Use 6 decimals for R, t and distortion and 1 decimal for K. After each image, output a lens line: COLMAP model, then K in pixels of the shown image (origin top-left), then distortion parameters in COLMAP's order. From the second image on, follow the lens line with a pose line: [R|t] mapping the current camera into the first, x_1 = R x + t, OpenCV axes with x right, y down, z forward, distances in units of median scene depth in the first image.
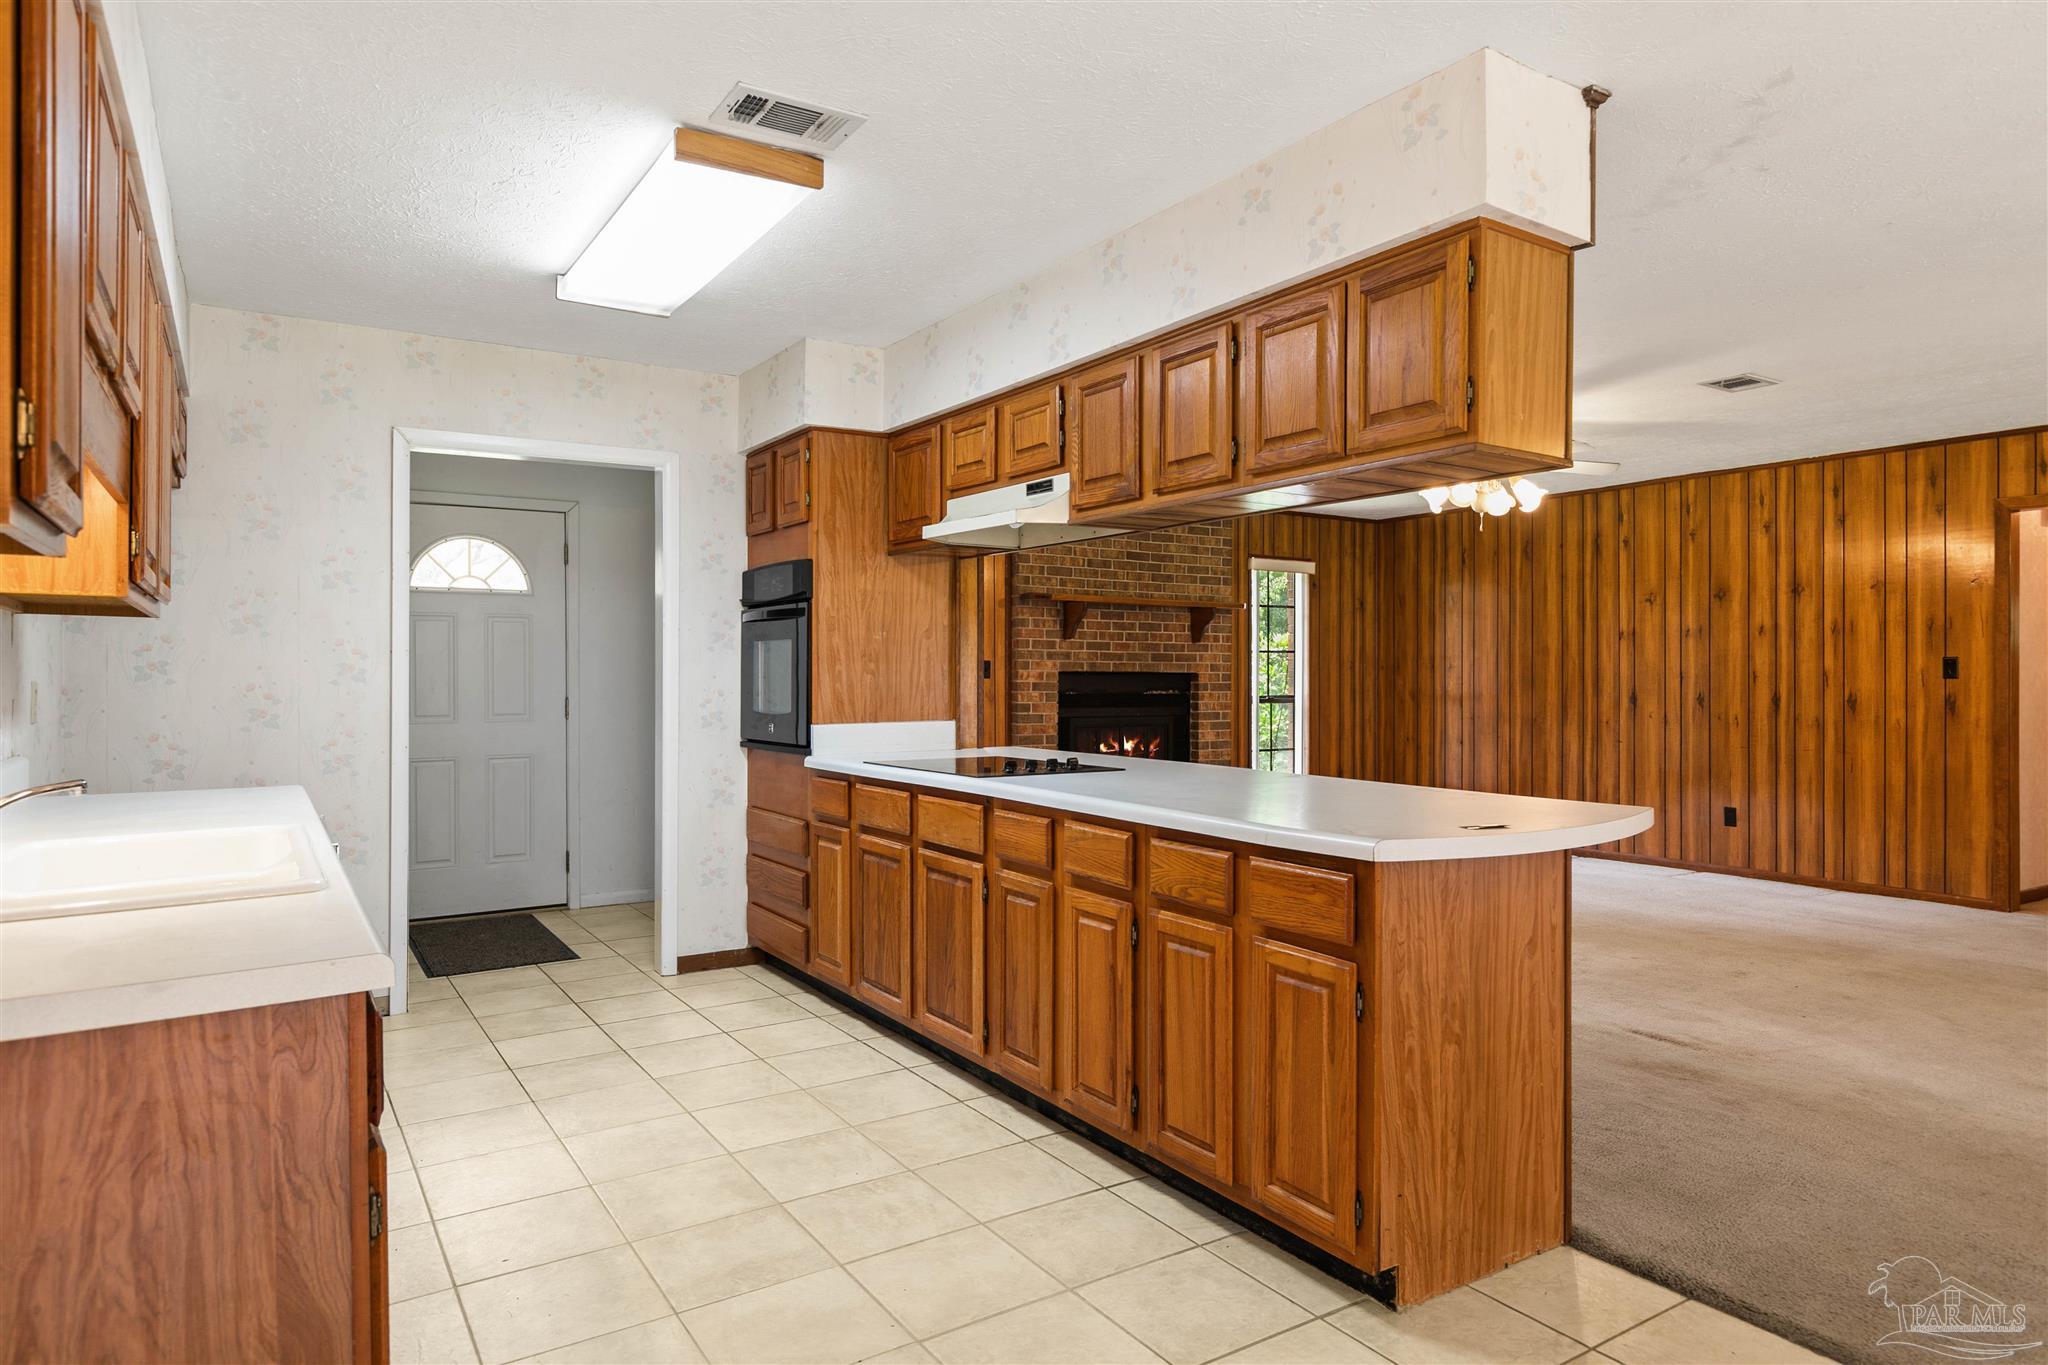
lens RADIAL K [[1351.9, 0, 1024.7], [0, 1351.9, 677.4], [0, 0, 1]] dist [0.005053, -0.000864]
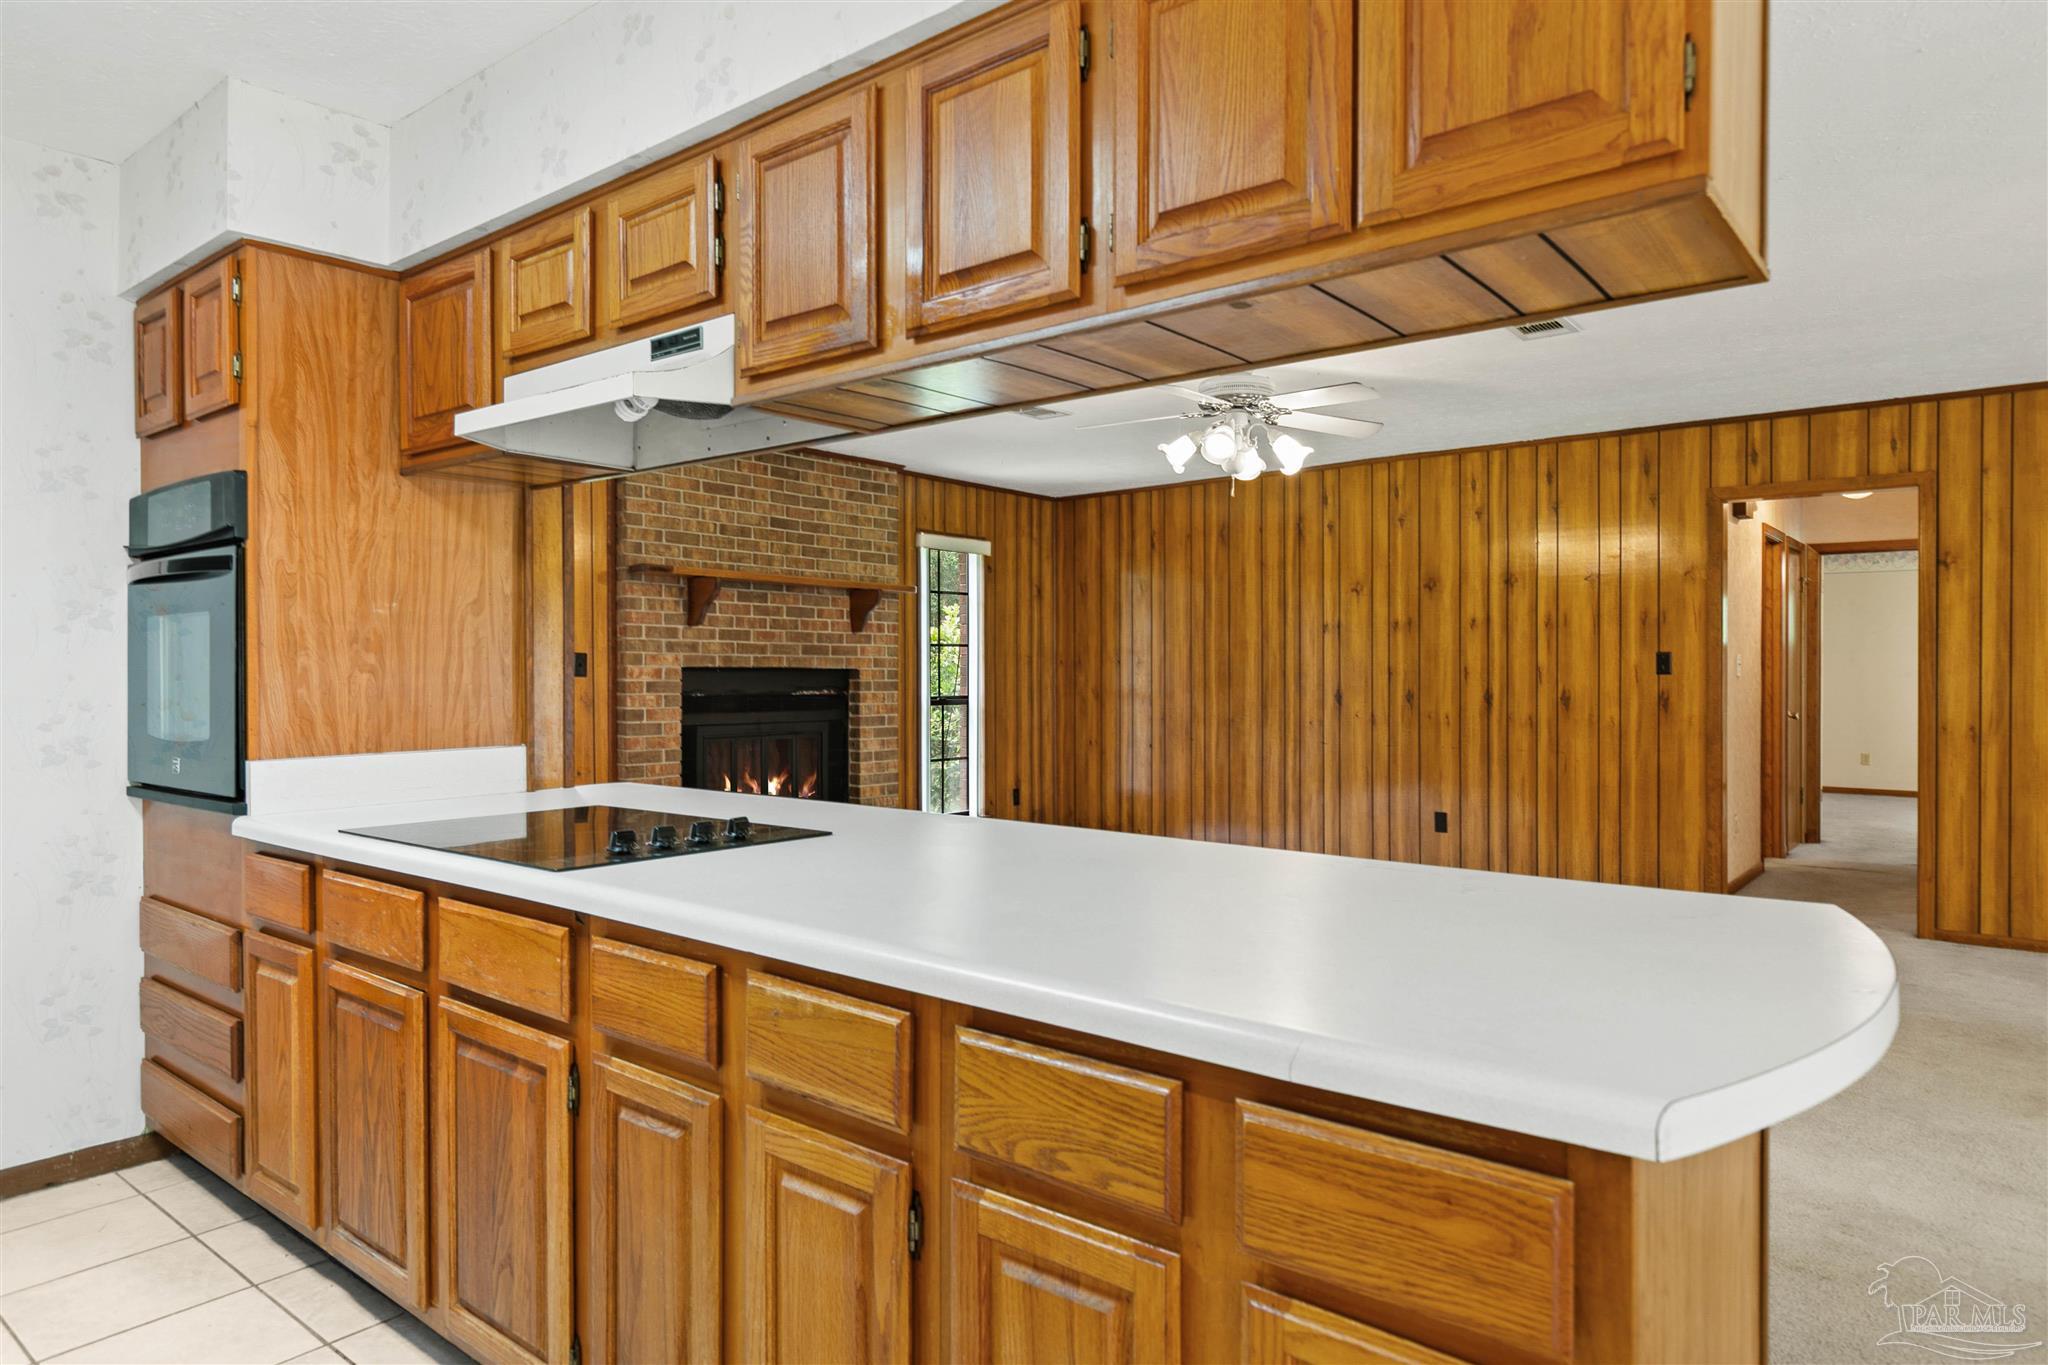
lens RADIAL K [[1269.6, 0, 1109.5], [0, 1269.6, 680.0], [0, 0, 1]] dist [0.001923, -0.000207]
pose [[0.934671, -0.004037, 0.355491, -0.007370], [0.002007, 0.999980, 0.006079, -0.001749], [-0.355508, -0.004968, 0.934660, 0.360482]]
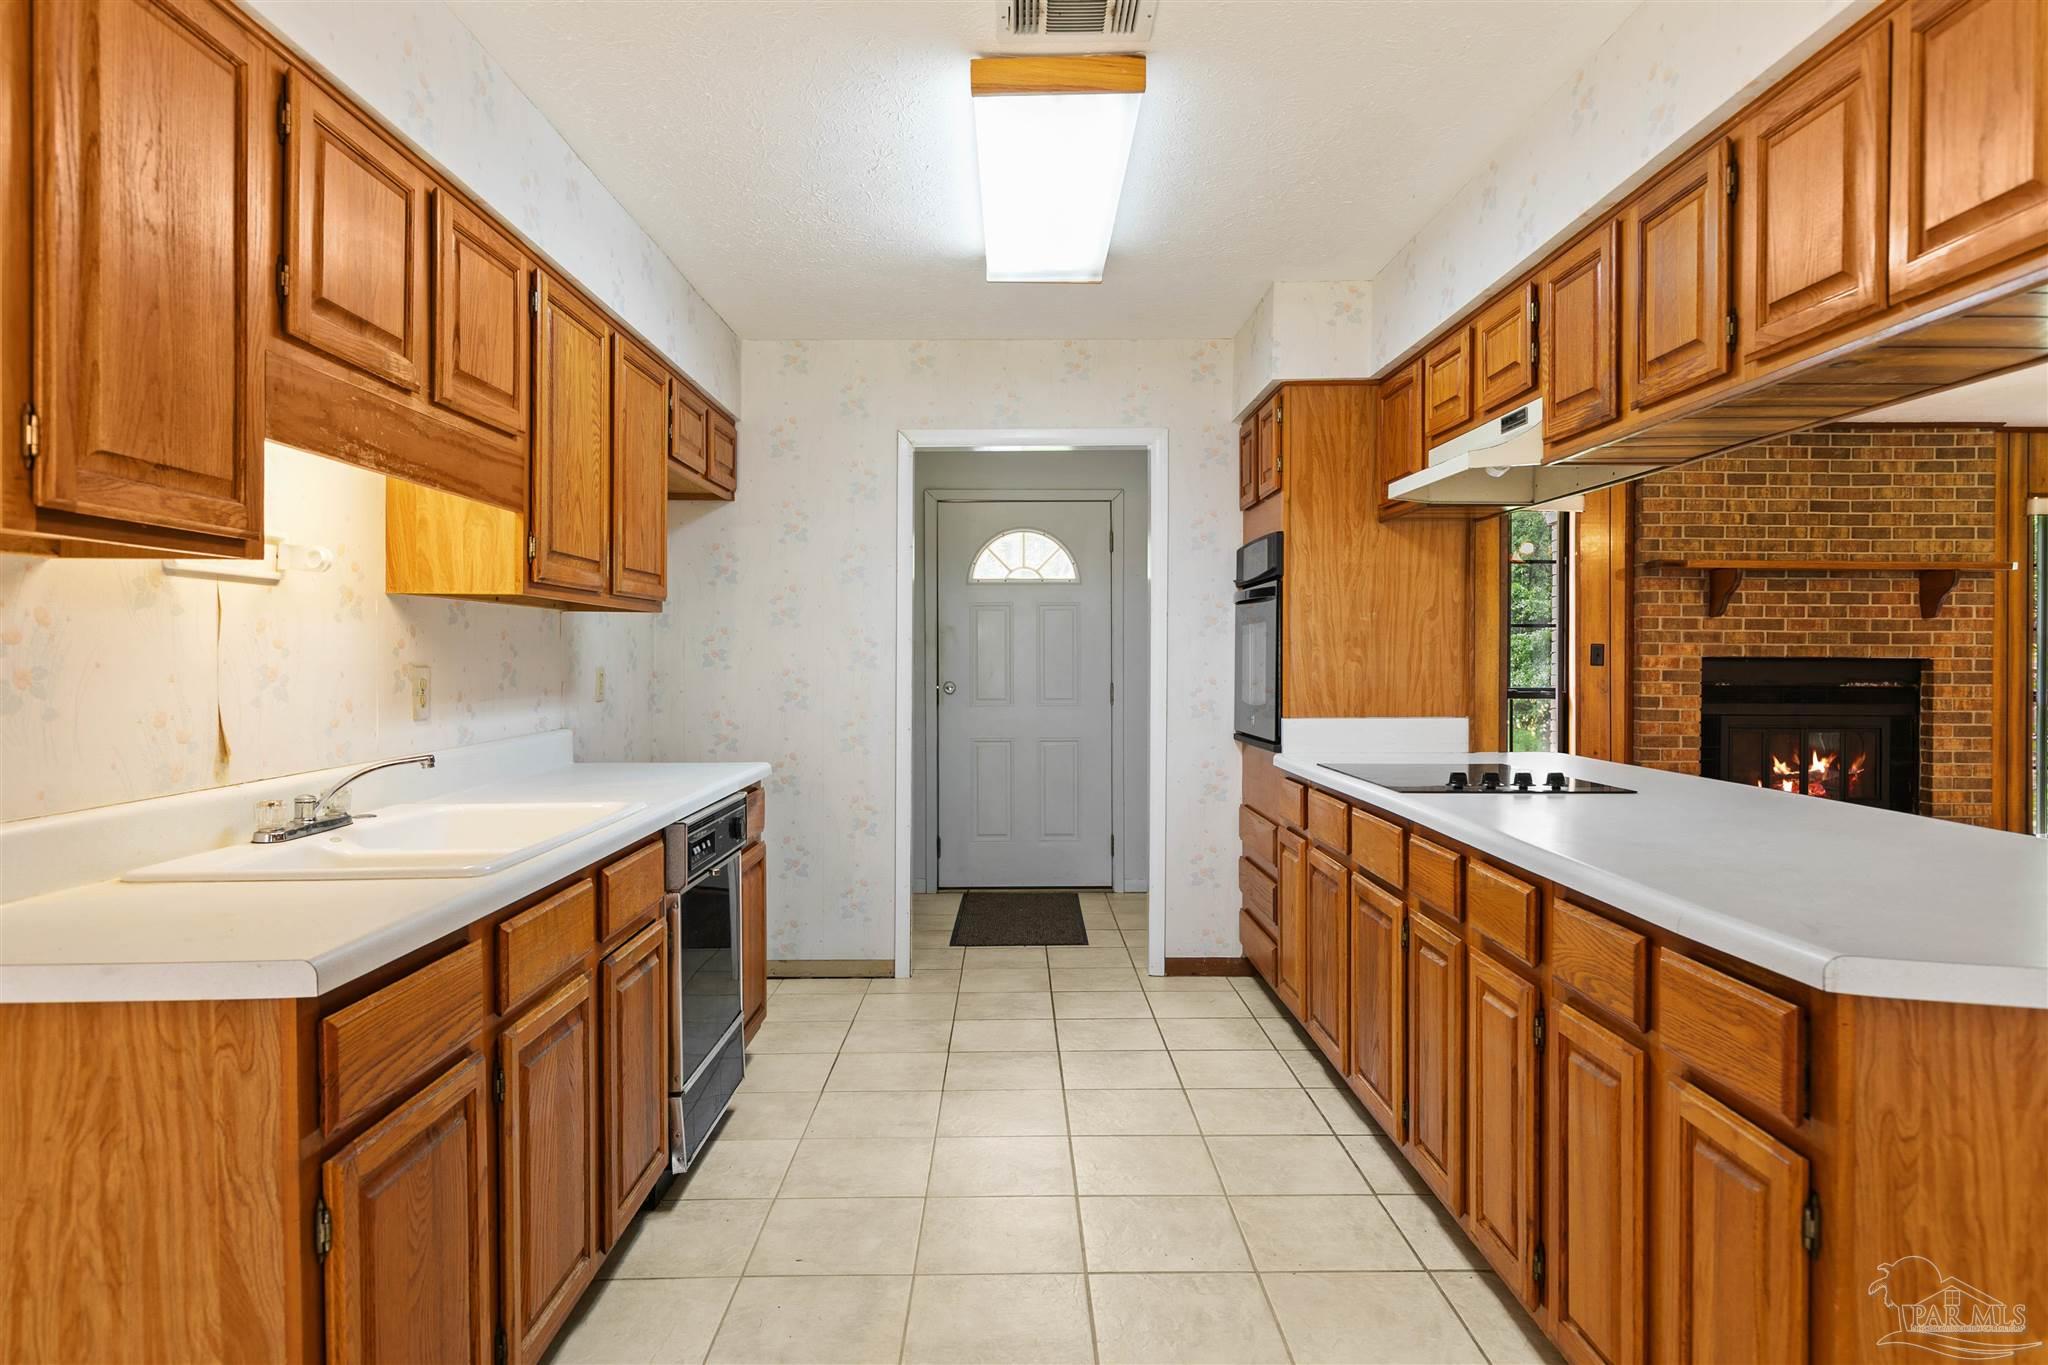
lens RADIAL K [[1295.9, 0, 916.0], [0, 1295.9, 667.0], [0, 0, 1]] dist [0.006850, -0.001496]
pose [[0.820391, 0.003930, -0.571789, 0.128994], [-0.001529, 0.999988, 0.004679, -0.002329], [0.571800, -0.002964, 0.820387, 0.161657]]
